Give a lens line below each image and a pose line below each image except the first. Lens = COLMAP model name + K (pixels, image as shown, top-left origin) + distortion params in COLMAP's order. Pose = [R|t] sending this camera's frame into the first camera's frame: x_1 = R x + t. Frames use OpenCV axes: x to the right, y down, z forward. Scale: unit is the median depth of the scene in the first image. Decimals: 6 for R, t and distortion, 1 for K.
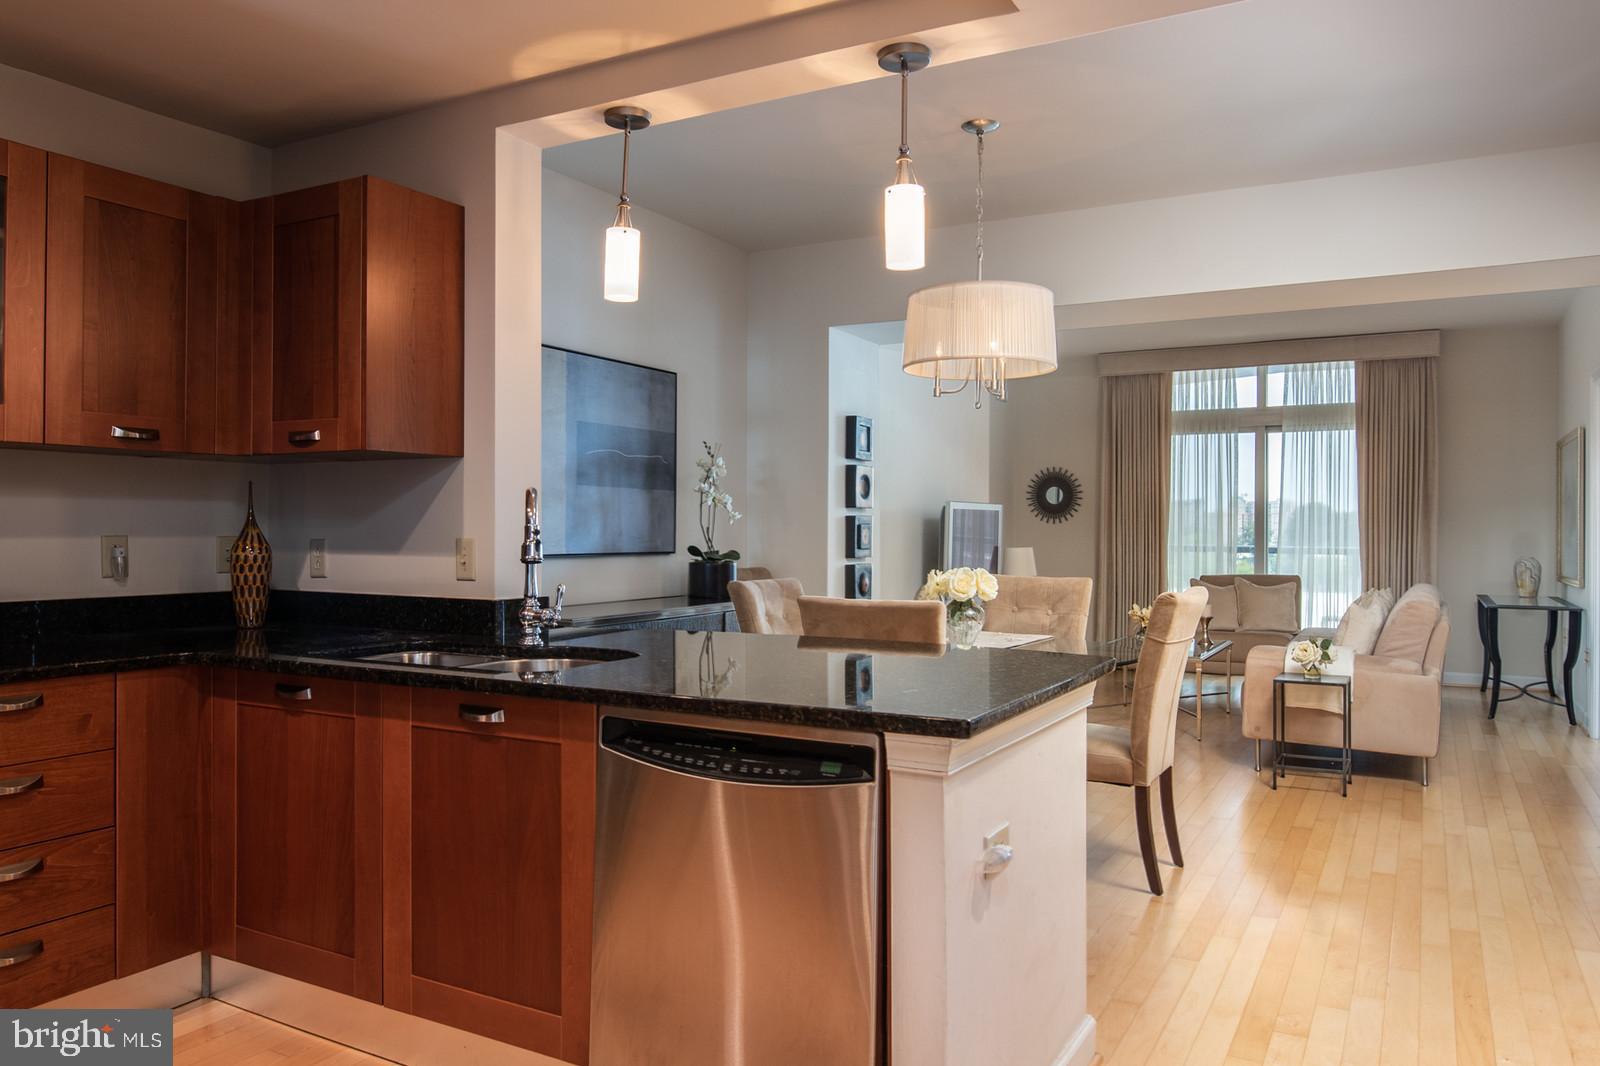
lens RADIAL K [[1123.5, 0, 803.0], [0, 1123.5, 531.7], [0, 0, 1]] dist [-0.009939, -0.003078]
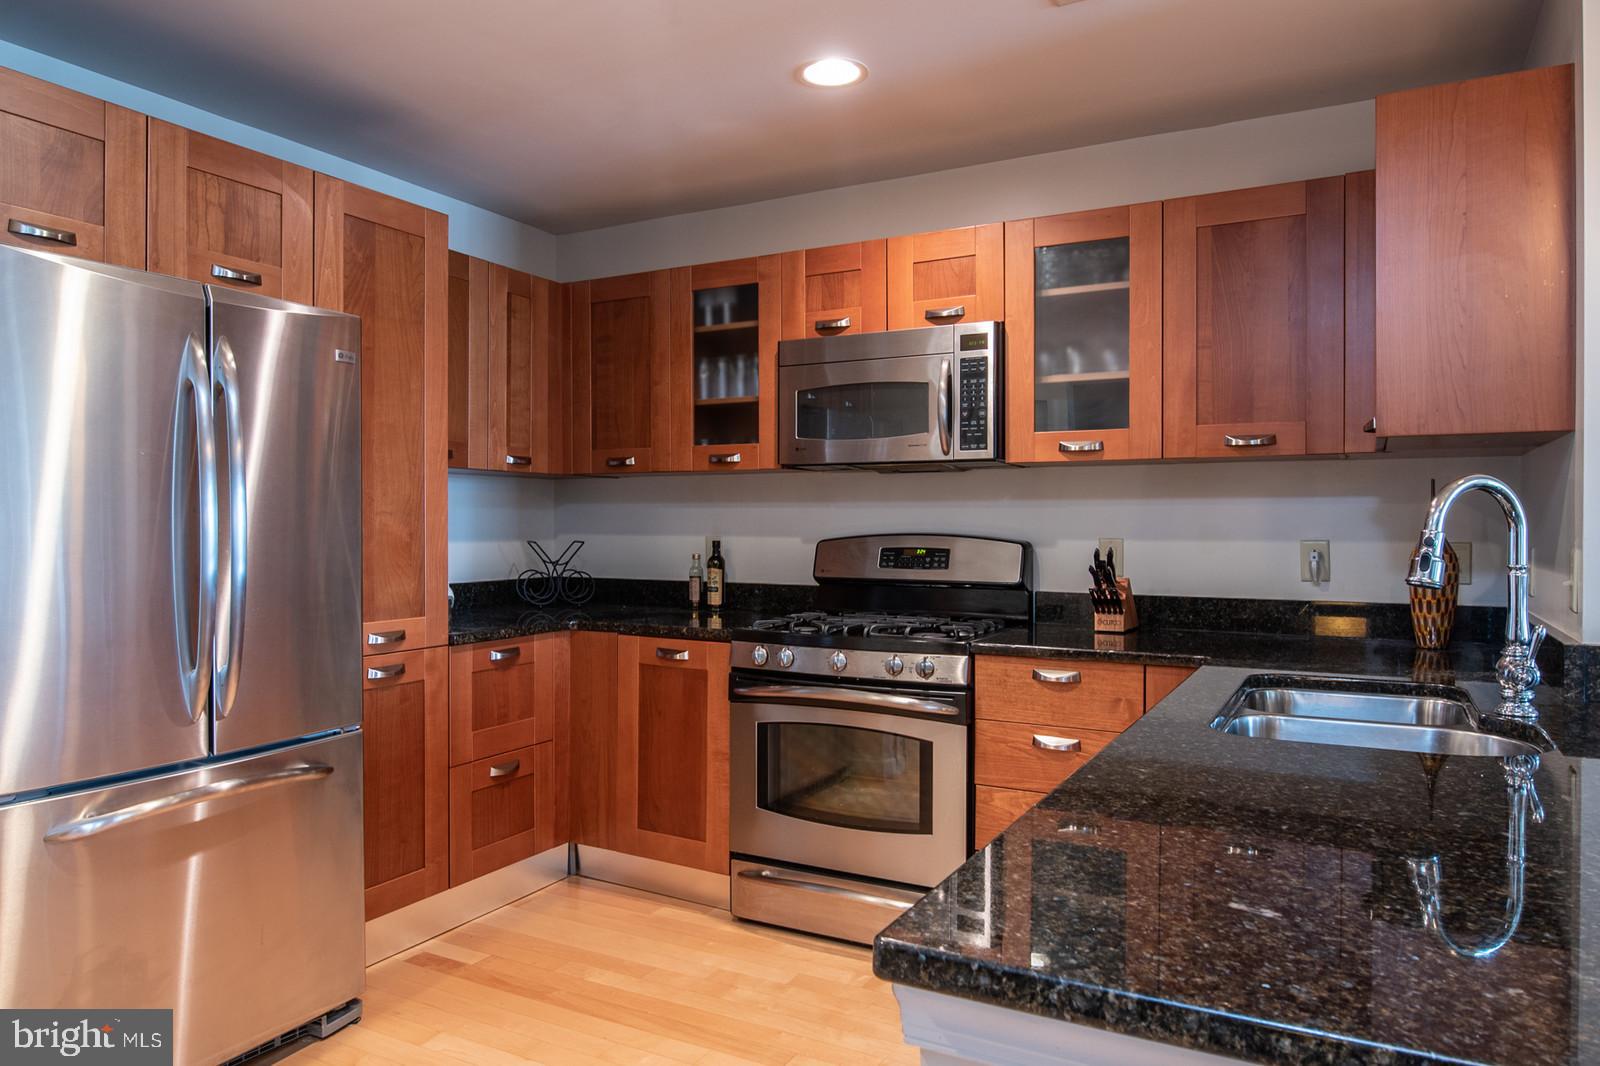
lens RADIAL K [[1048.7, 0, 809.7], [0, 1048.7, 526.7], [0, 0, 1]] dist [-0.003666, -0.005338]
pose [[0.008444, -0.001286, -0.999964, 0.344497], [-0.004909, 0.999987, -0.001327, -0.005278], [0.999952, 0.004920, 0.008438, 0.564379]]
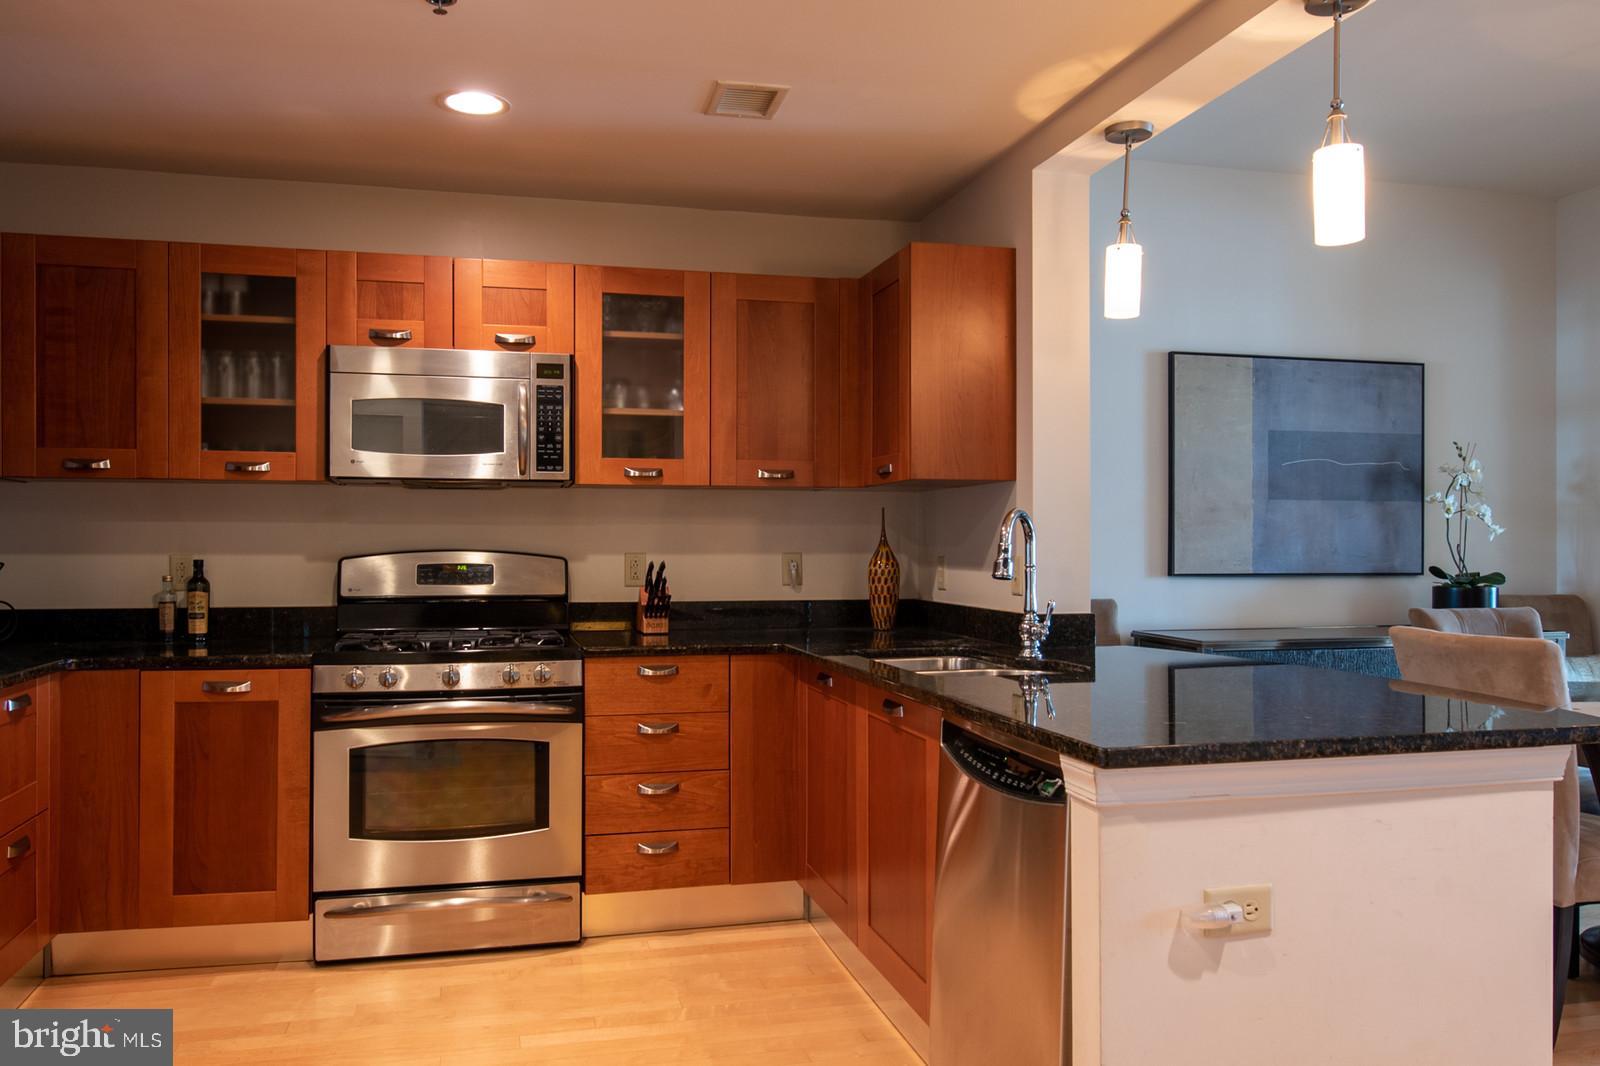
lens RADIAL K [[1183.9, 0, 792.6], [0, 1183.9, 537.5], [0, 0, 1]] dist [0.000588, -0.010118]
pose [[0.682369, -0.006539, -0.730979, 0.404750], [-0.000293, 0.999957, -0.009218, -0.001495], [0.731008, 0.006504, 0.682338, 0.072656]]
